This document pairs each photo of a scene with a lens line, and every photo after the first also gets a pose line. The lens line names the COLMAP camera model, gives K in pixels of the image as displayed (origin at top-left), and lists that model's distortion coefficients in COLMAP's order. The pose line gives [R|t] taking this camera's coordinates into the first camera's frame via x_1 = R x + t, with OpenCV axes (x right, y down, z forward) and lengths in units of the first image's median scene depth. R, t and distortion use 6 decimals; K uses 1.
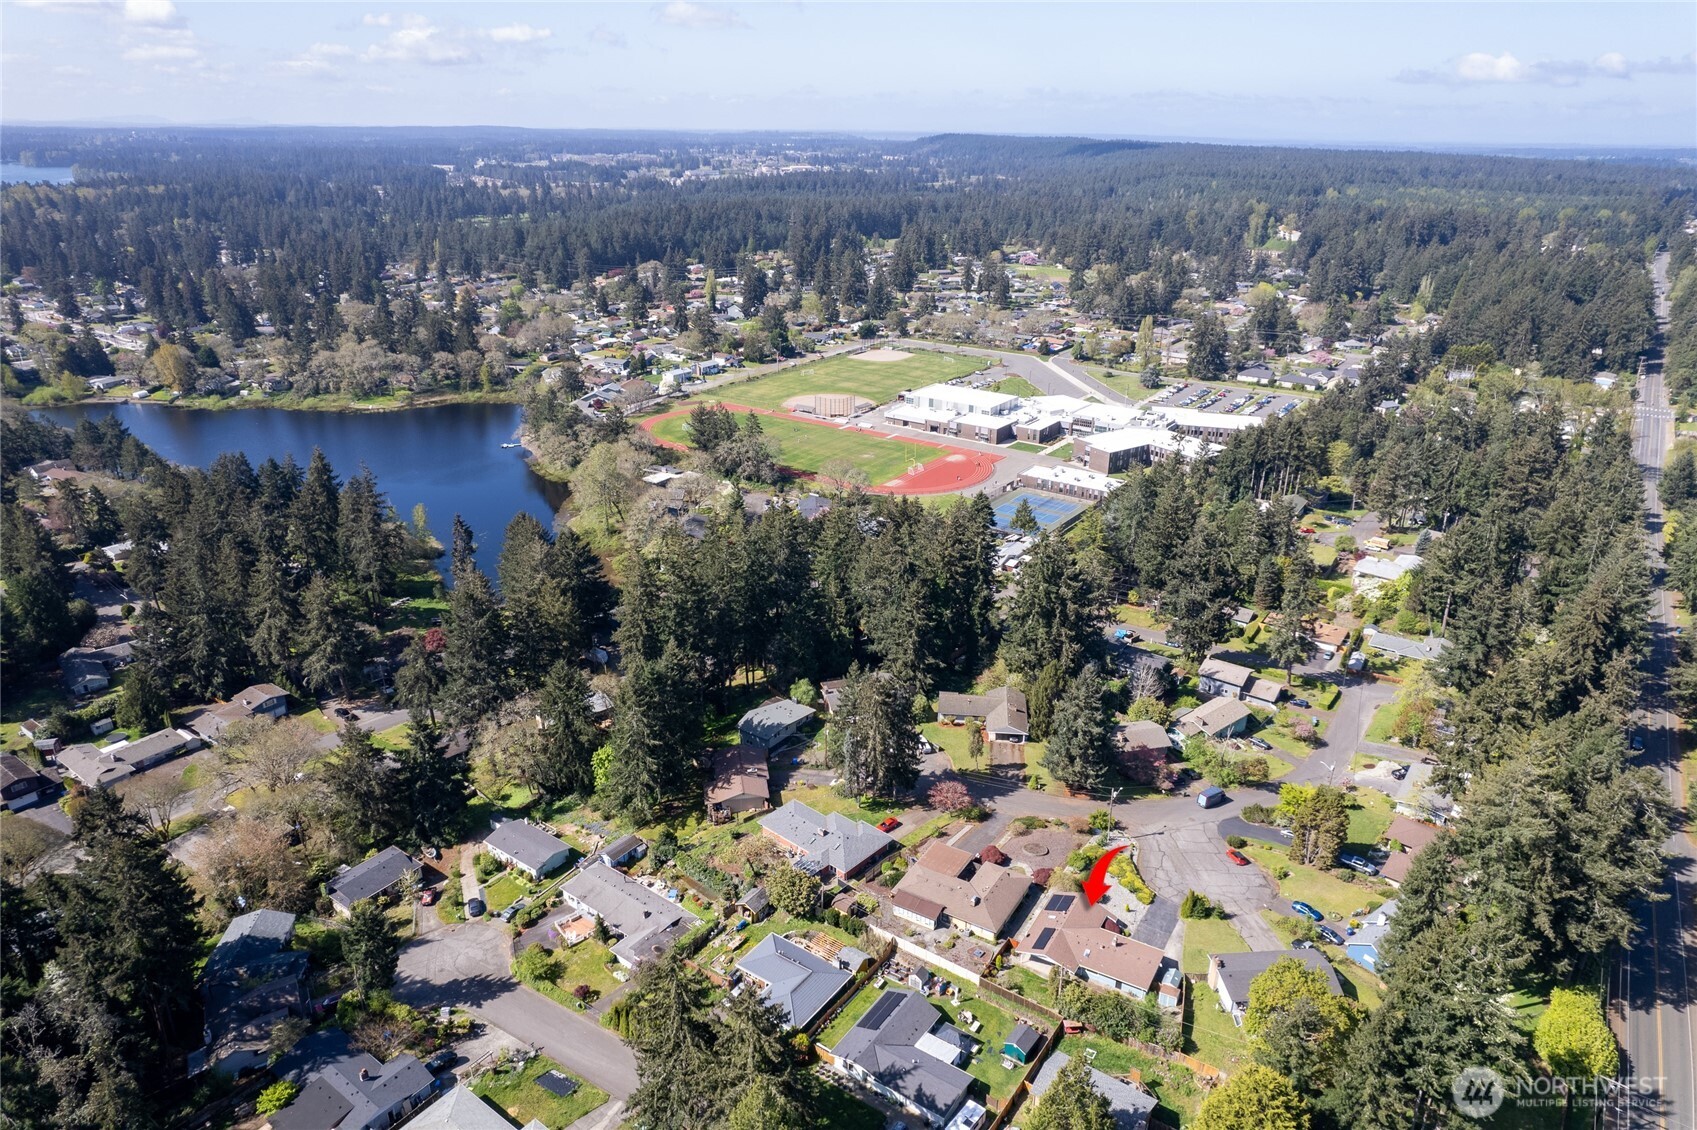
lens RADIAL K [[1099.9, 0, 844.0], [0, 1099.9, 569.7], [0, 0, 1]] dist [-0.063260, 0.054571]
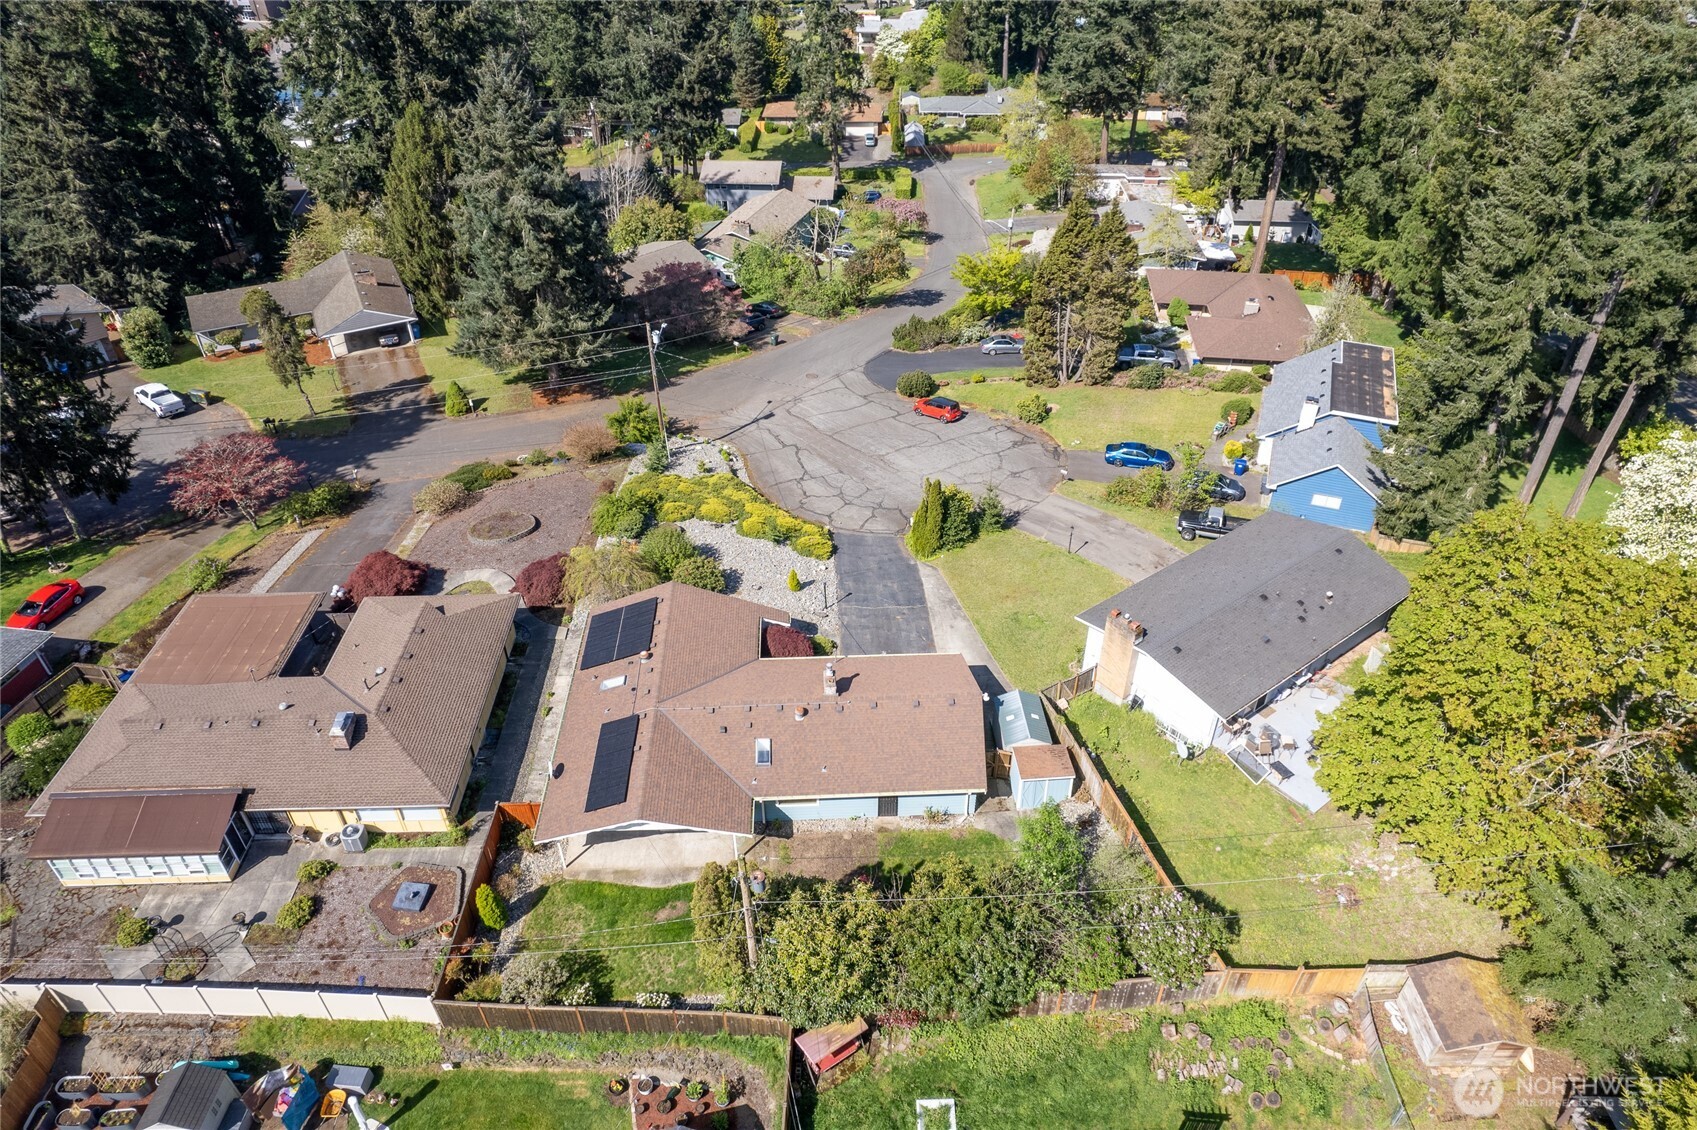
lens RADIAL K [[1099.9, 0, 846.4], [0, 1099.9, 566.1], [0, 0, 1]] dist [-0.063260, 0.054571]
pose [[0.839372, -0.330599, 0.431462, 0.109677], [0.222761, 0.933274, 0.281740, 0.191156], [-0.495815, -0.140372, 0.857008, 0.628704]]
